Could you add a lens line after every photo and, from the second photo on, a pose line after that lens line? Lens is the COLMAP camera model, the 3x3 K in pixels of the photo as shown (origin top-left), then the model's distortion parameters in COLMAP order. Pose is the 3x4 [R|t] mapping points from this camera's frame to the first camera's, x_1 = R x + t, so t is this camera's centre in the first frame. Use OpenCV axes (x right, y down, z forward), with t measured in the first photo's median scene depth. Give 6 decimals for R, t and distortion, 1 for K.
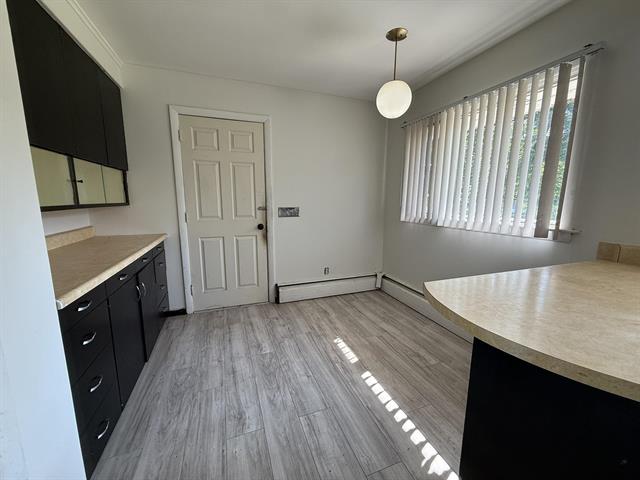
lens RADIAL K [[254.6, 0, 317.9], [0, 254.6, 239.7], [0, 0, 1]] dist [-0.000286, 0.000724]
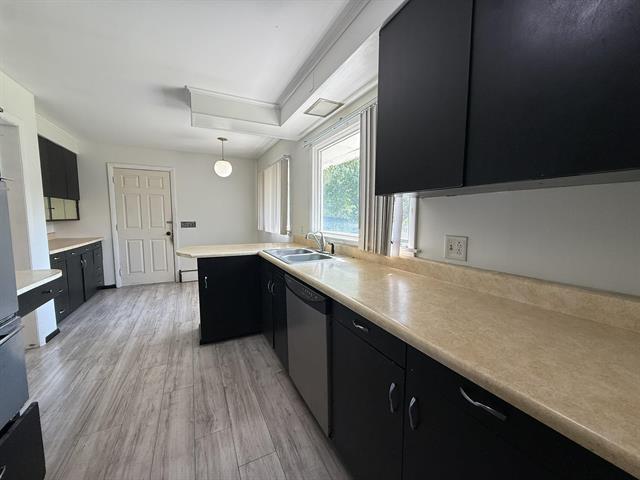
lens RADIAL K [[254.6, 0, 317.4], [0, 254.6, 239.5], [0, 0, 1]] dist [-0.000286, 0.000724]
pose [[0.994176, -0.009273, 0.107369, 0.606235], [0.016055, 0.997917, -0.062477, 0.115546], [-0.106566, 0.063837, 0.992254, -0.786595]]
